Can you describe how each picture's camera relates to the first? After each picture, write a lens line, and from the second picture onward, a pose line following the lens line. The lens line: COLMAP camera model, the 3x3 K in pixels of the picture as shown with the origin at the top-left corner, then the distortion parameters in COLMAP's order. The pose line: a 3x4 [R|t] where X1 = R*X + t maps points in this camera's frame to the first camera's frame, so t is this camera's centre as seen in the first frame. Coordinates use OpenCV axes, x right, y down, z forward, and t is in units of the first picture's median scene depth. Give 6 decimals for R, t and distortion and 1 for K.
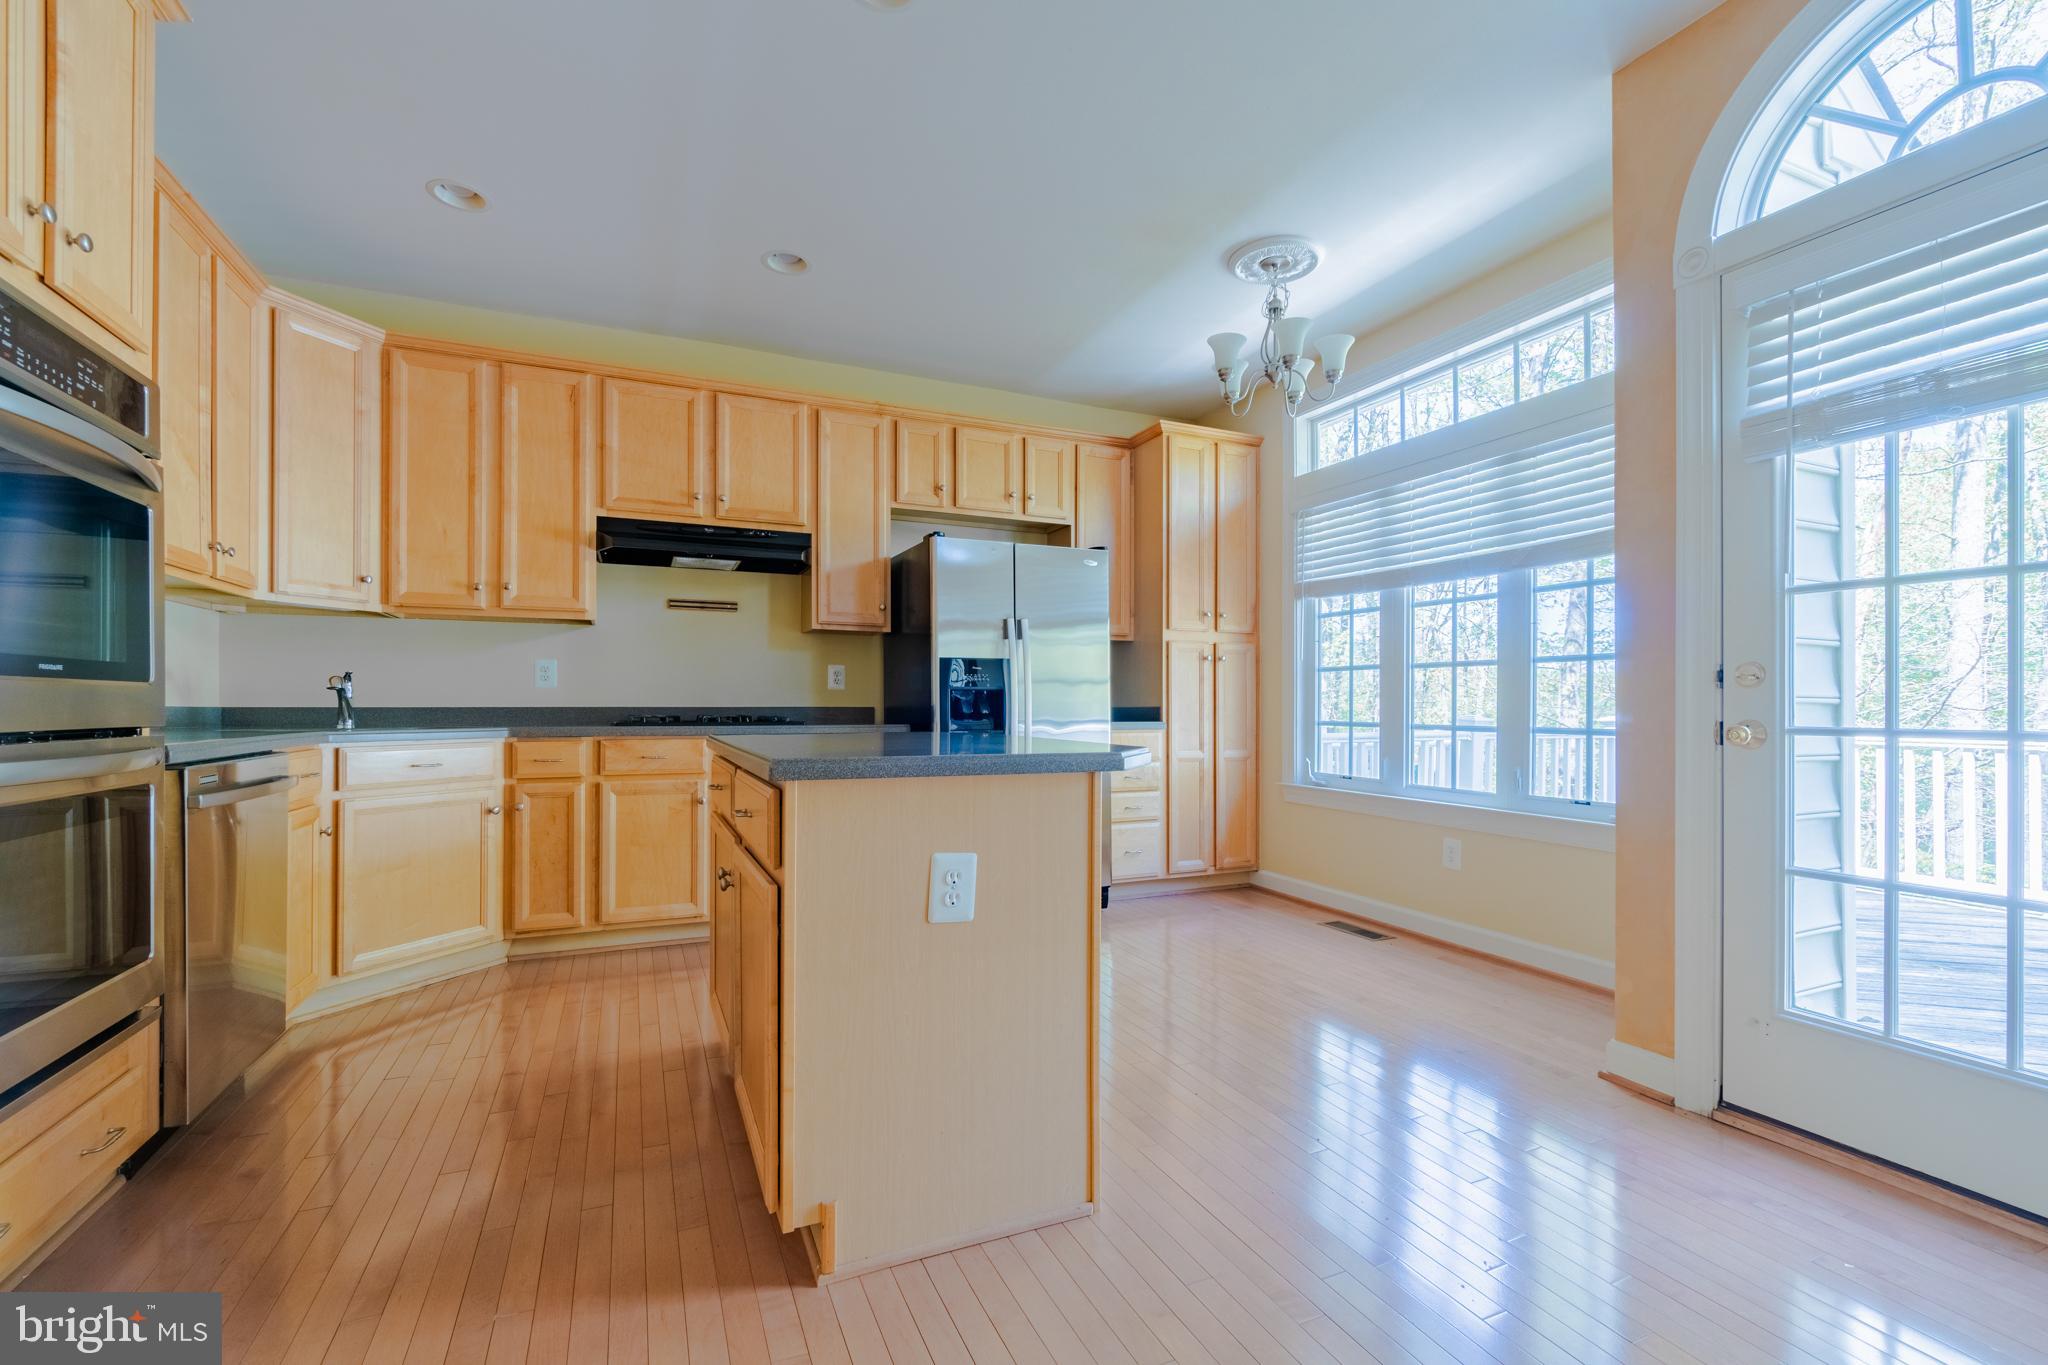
lens RADIAL K [[890.5, 0, 1014.4], [0, 890.5, 699.3], [0, 0, 1]] dist [-0.001161, -0.000280]
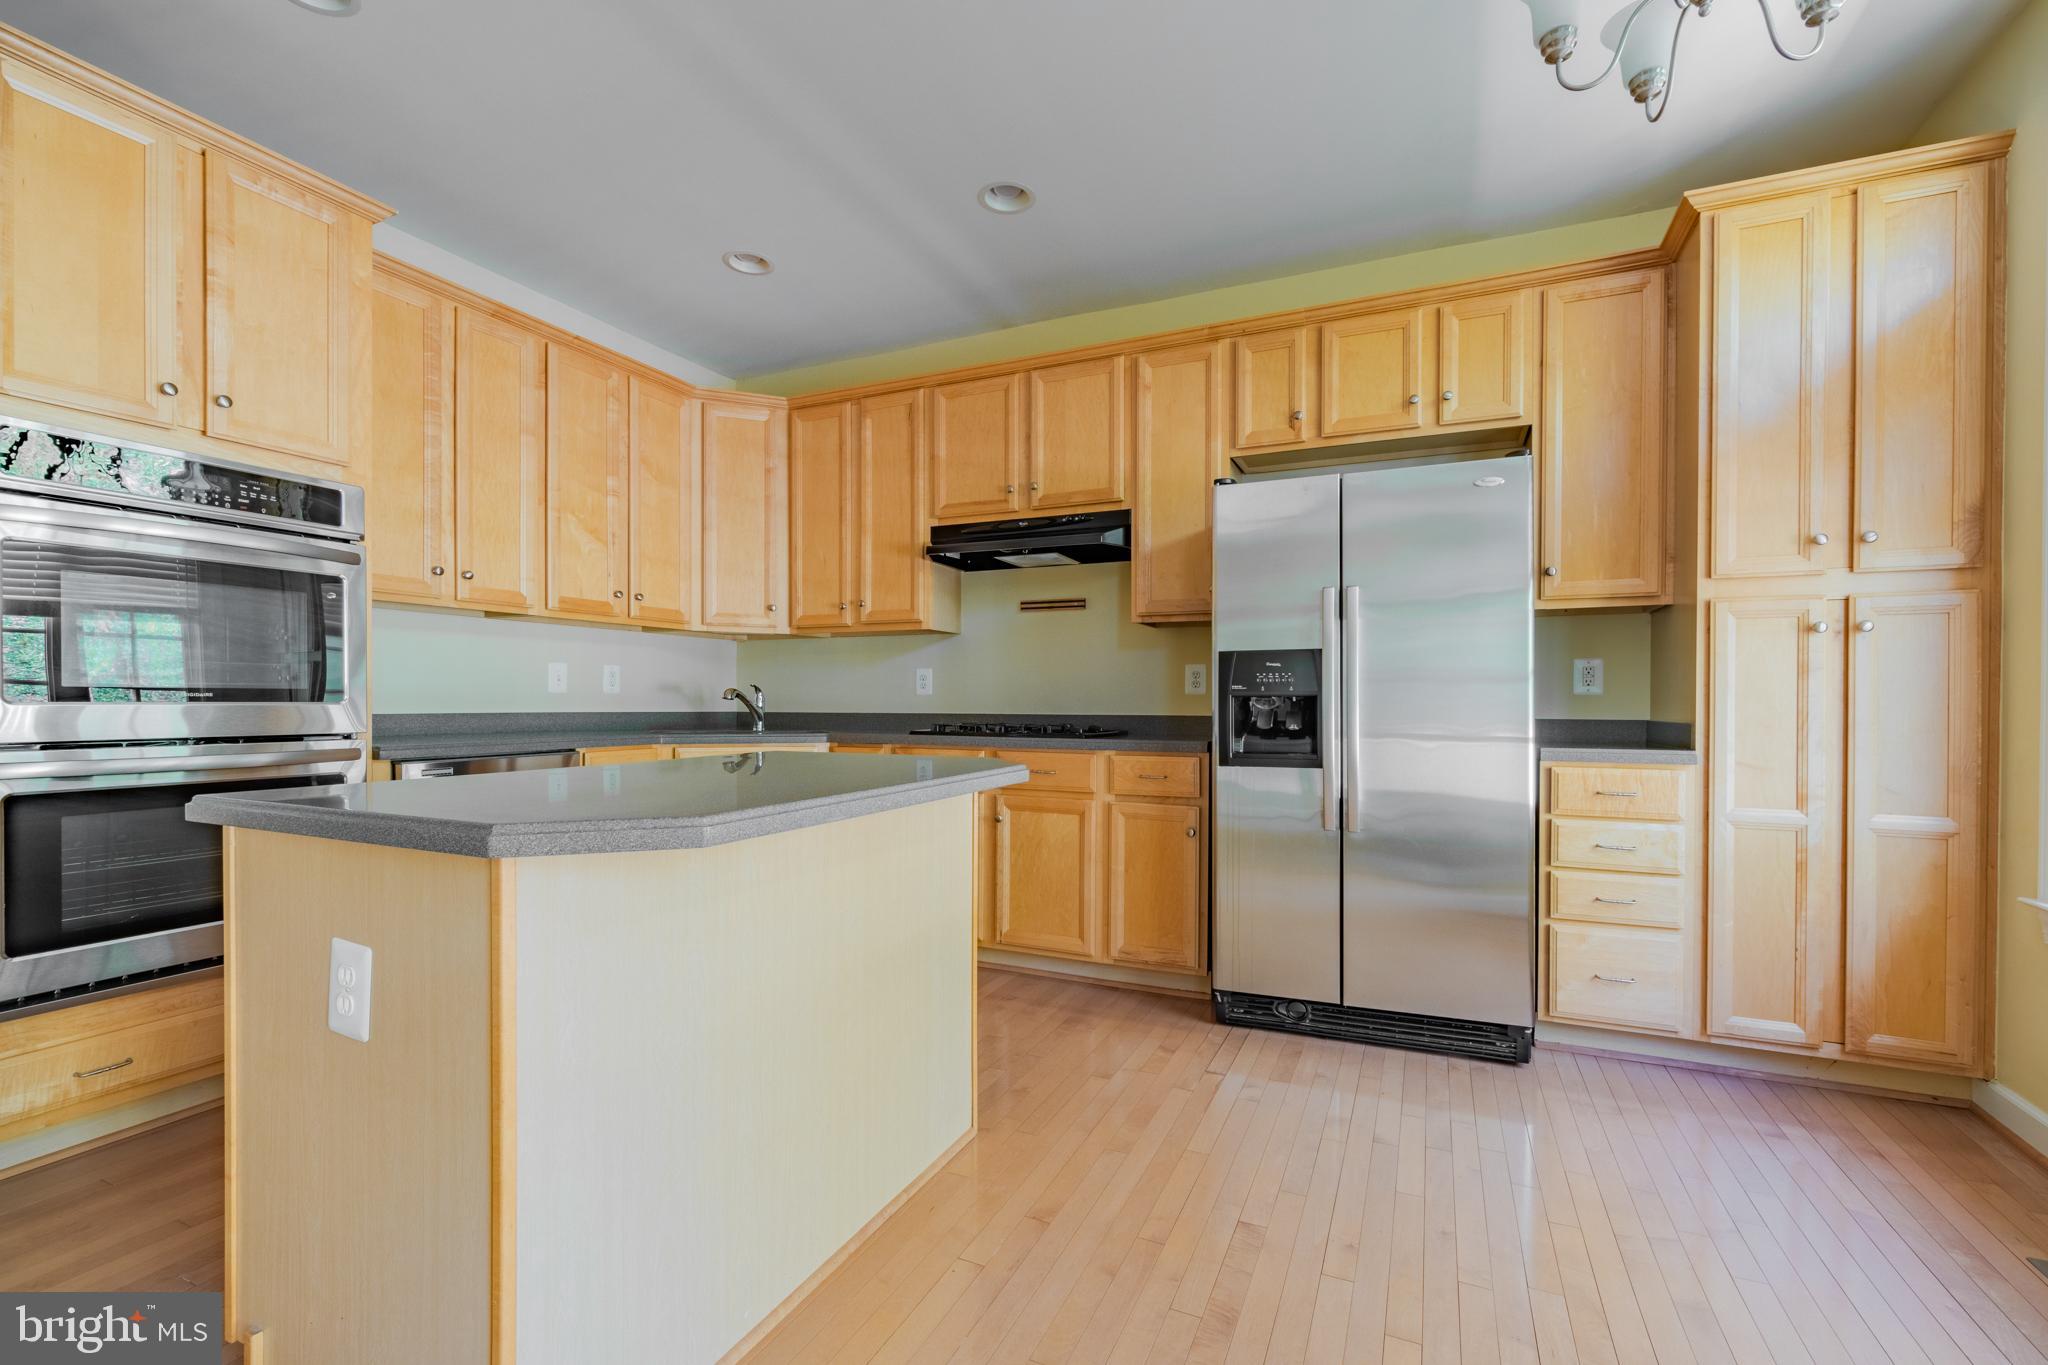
lens RADIAL K [[881.9, 0, 1018.4], [0, 881.9, 707.5], [0, 0, 1]] dist [-0.000980, -0.000075]
pose [[0.665792, 0.004615, -0.746123, 0.318240], [0.002195, 0.999964, 0.008143, -0.006828], [0.746134, -0.007060, 0.665759, 0.367752]]
